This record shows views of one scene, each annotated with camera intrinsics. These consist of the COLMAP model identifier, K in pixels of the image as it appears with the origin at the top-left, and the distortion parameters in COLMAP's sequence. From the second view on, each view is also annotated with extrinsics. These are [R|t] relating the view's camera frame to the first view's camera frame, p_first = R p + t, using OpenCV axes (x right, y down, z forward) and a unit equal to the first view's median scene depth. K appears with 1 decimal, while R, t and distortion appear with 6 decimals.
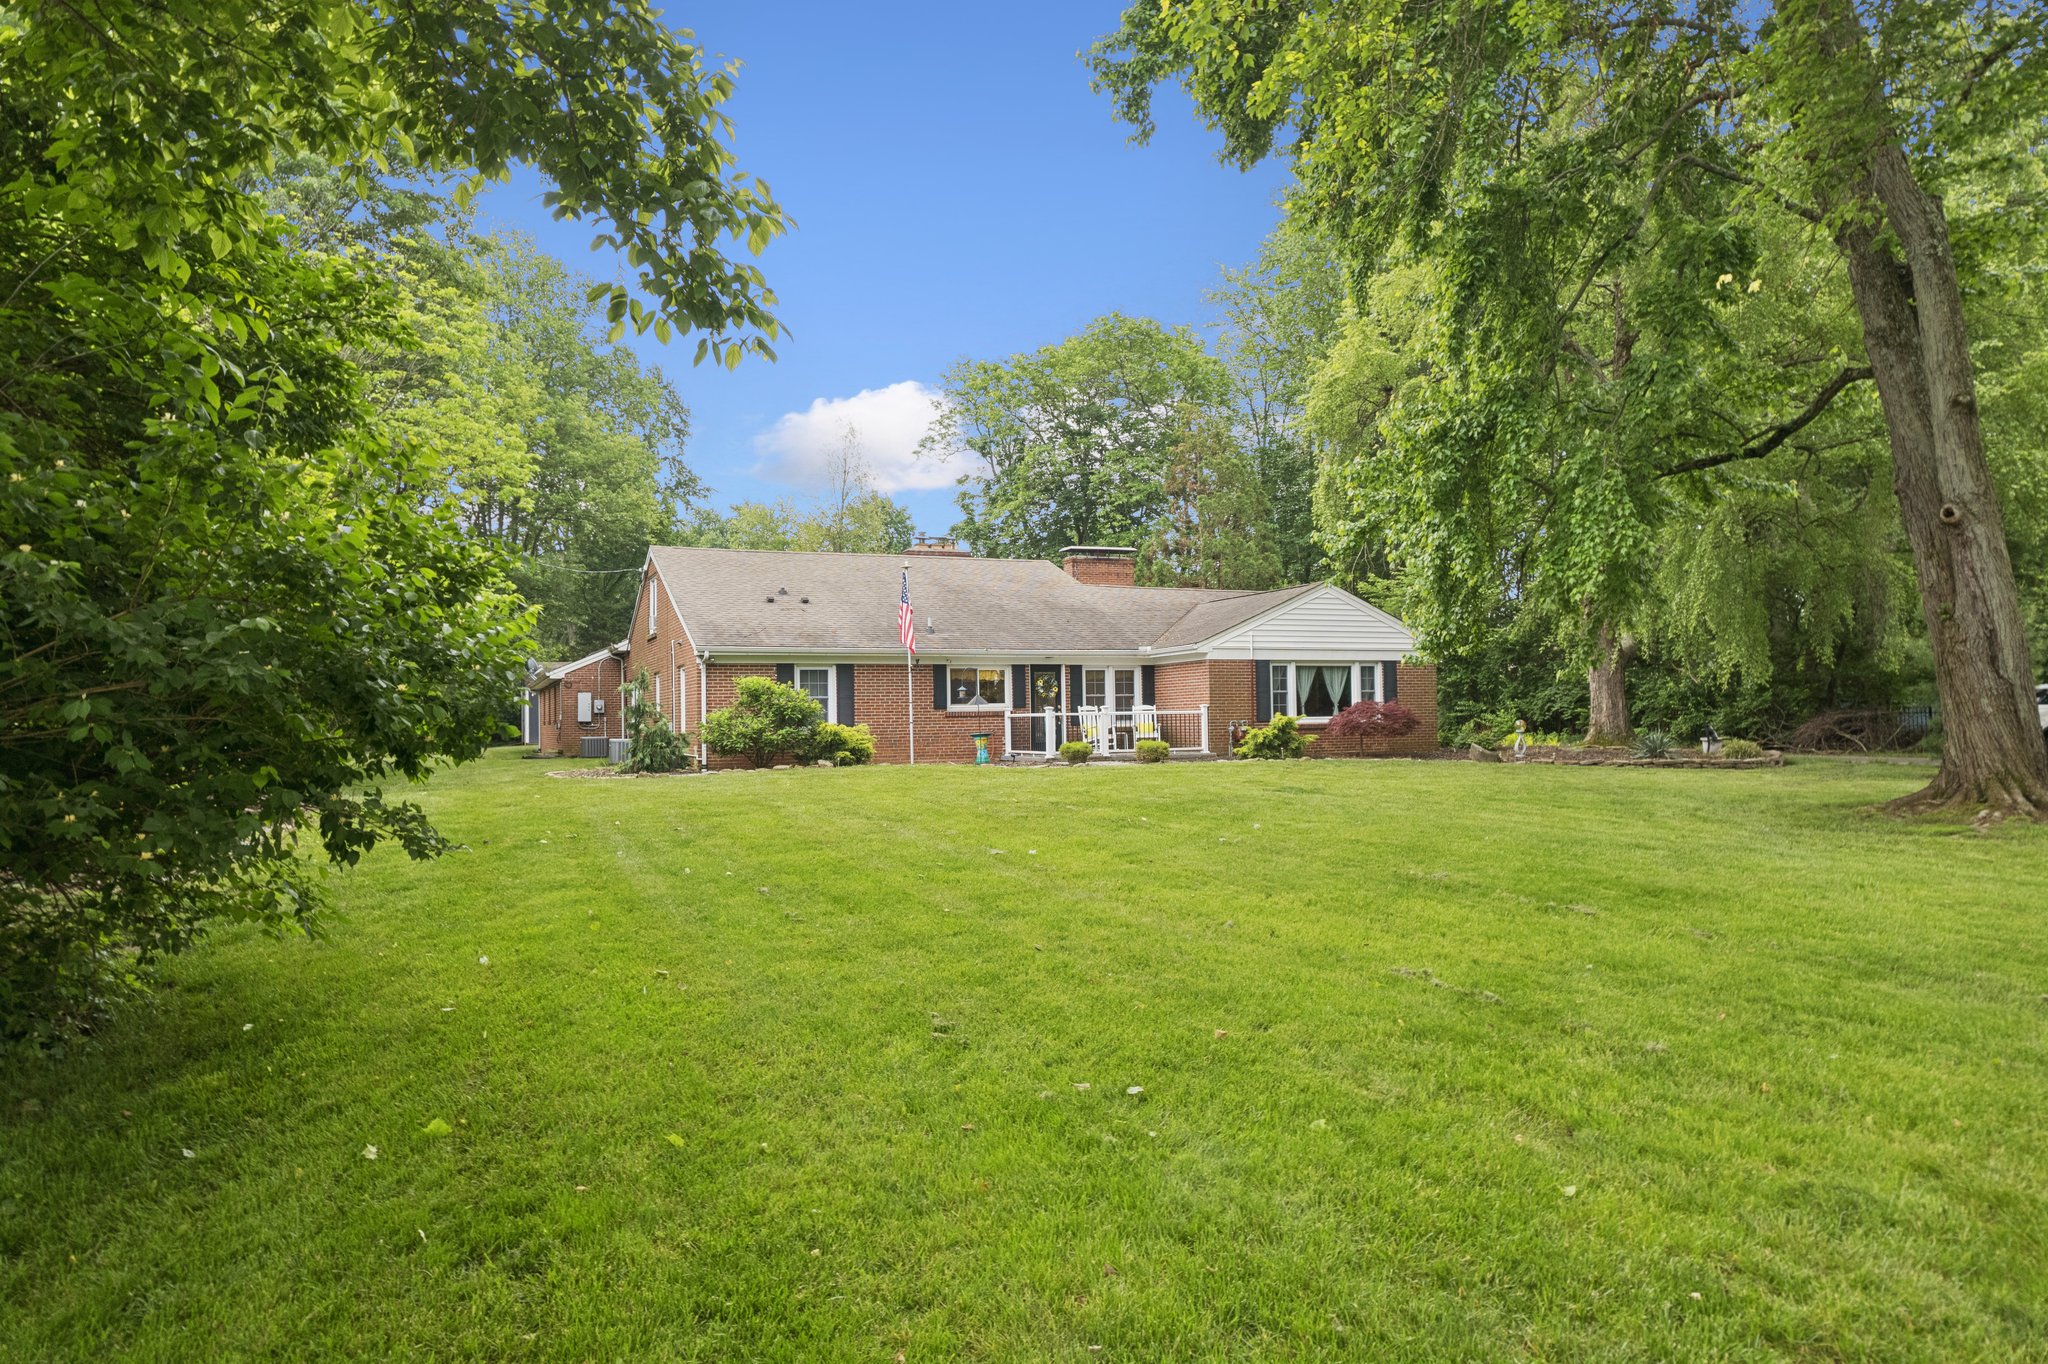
lens RADIAL K [[1326.5, 0, 1013.5], [0, 1326.5, 681.8], [0, 0, 1]] dist [-0.045352, 0.001825]
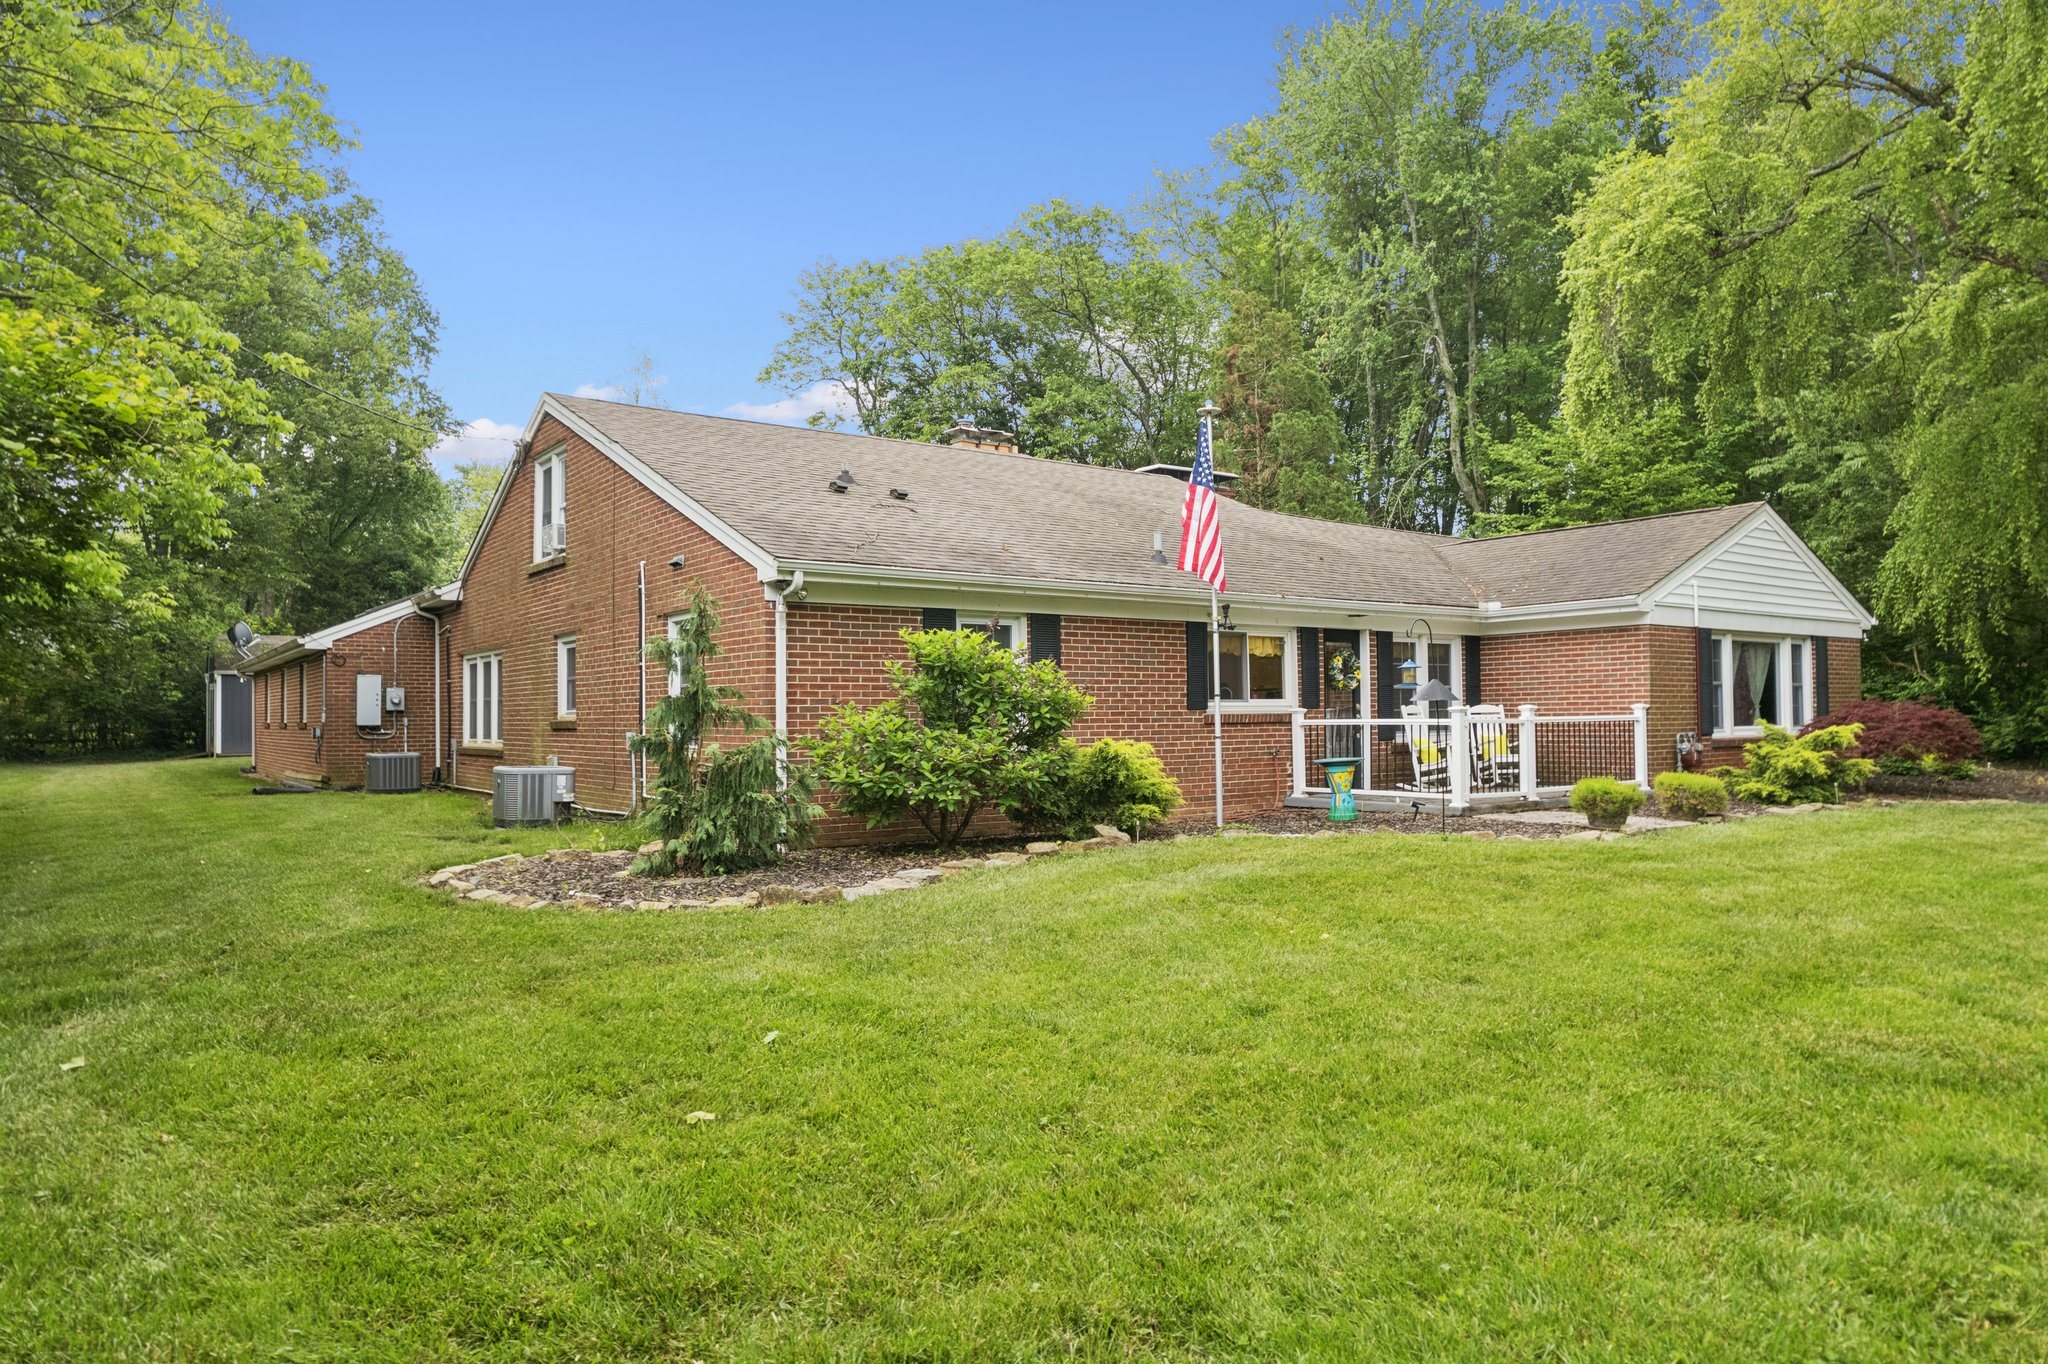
lens RADIAL K [[1326.5, 0, 1027.8], [0, 1326.5, 680.9], [0, 0, 1]] dist [-0.045352, 0.001825]
pose [[0.974392, 0.011851, 0.224544, -0.228150], [-0.011745, 0.999929, -0.001810, 0.011039], [-0.224550, -0.000873, 0.974462, 0.501268]]
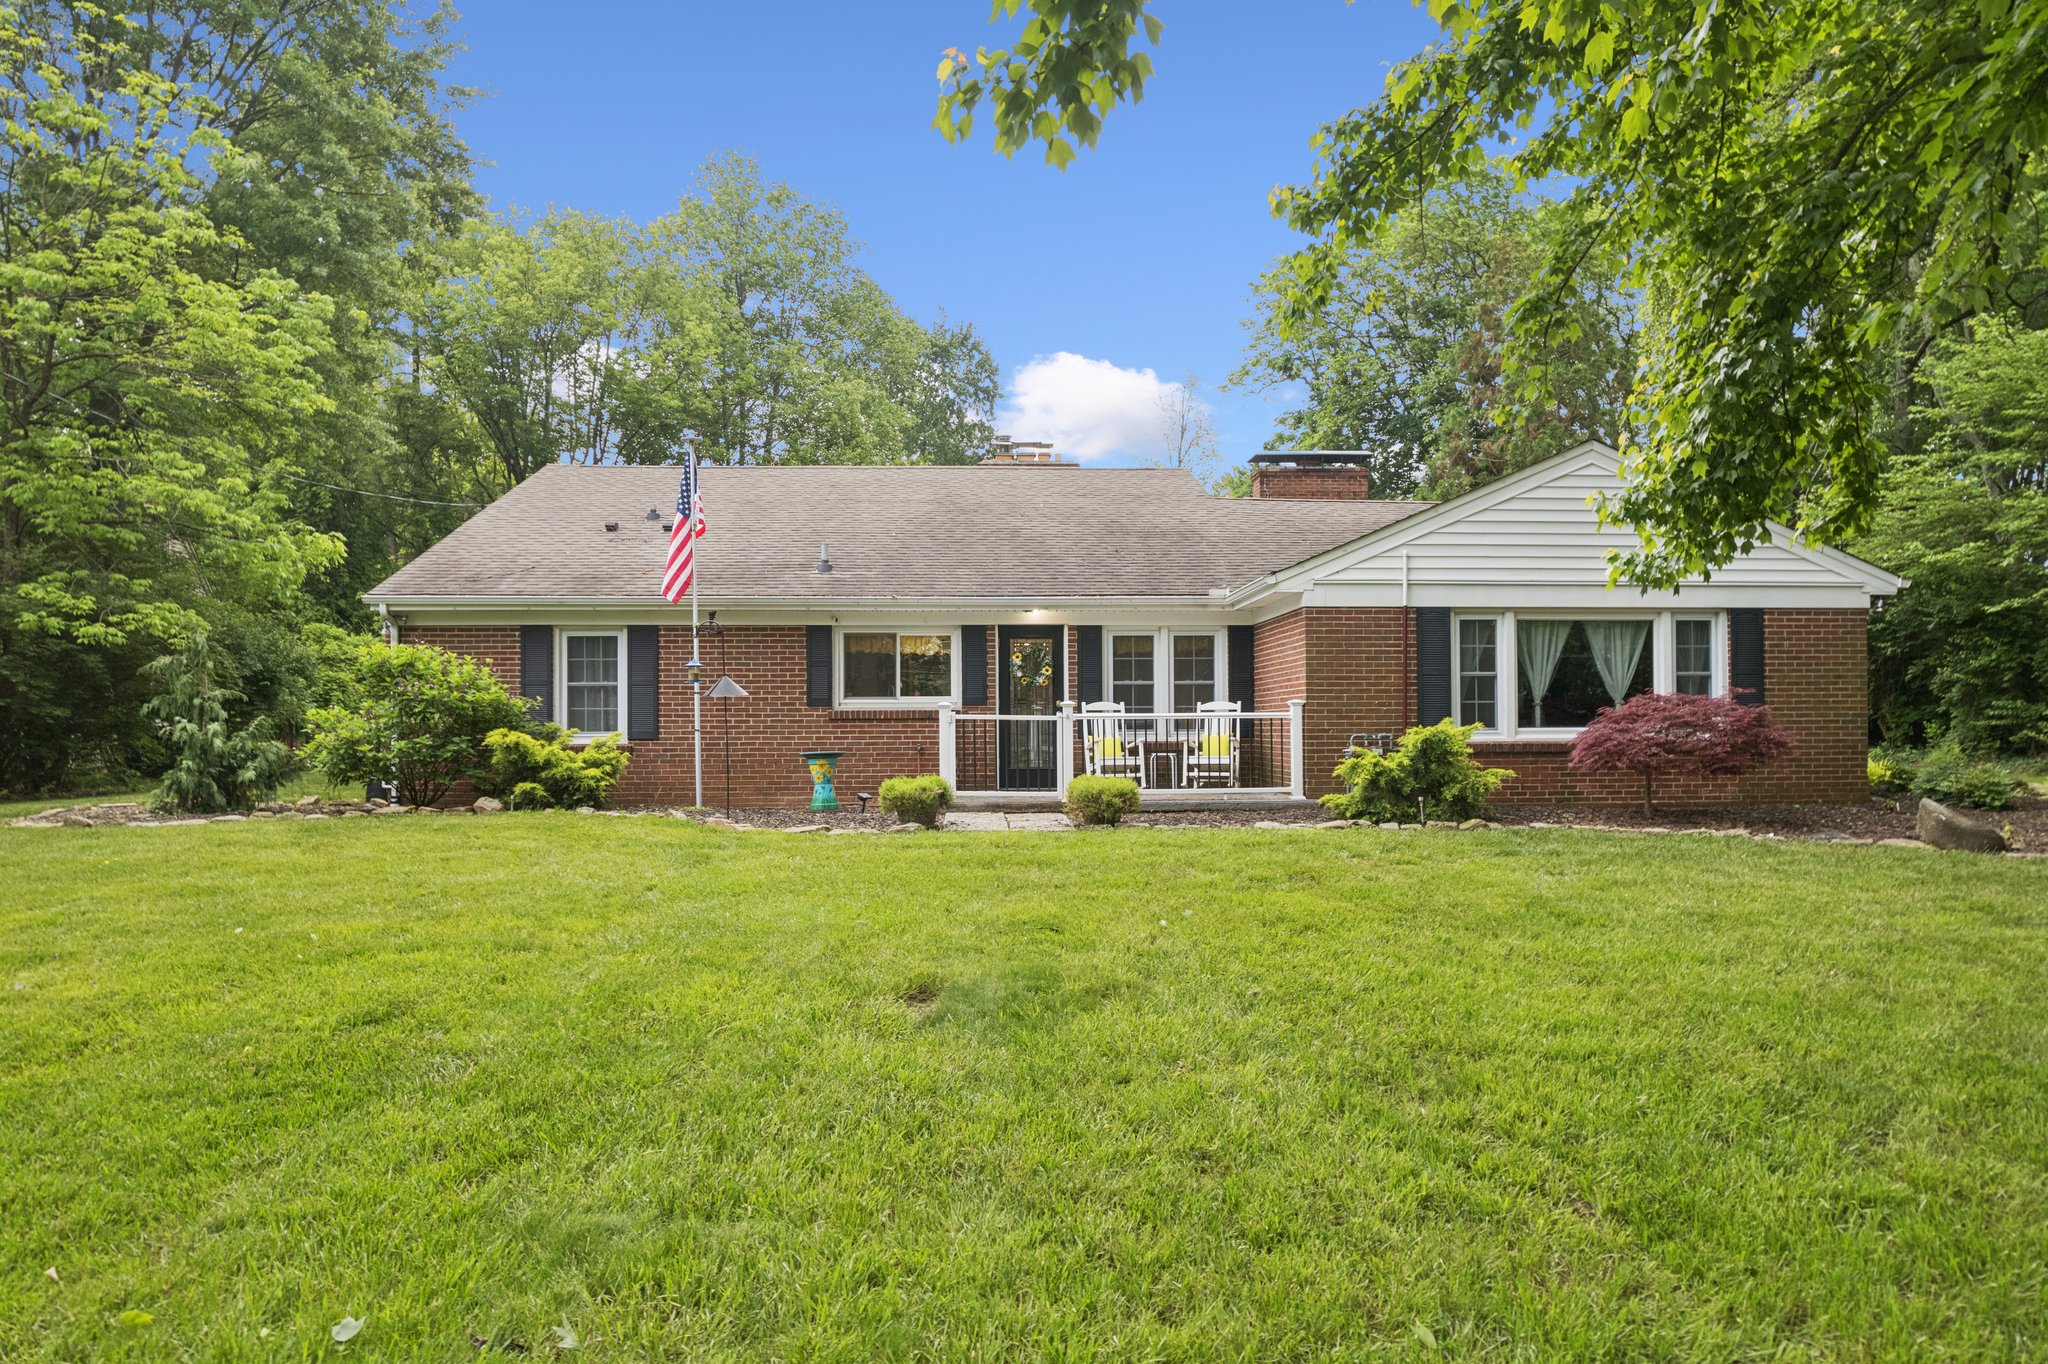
lens RADIAL K [[1326.5, 0, 1030.9], [0, 1326.5, 680.2], [0, 0, 1]] dist [-0.045352, 0.001825]
pose [[0.937791, -0.000253, -0.347202, 0.215743], [0.000157, 1.000000, -0.000304, 0.009702], [0.347202, 0.000230, 0.937790, 0.496261]]
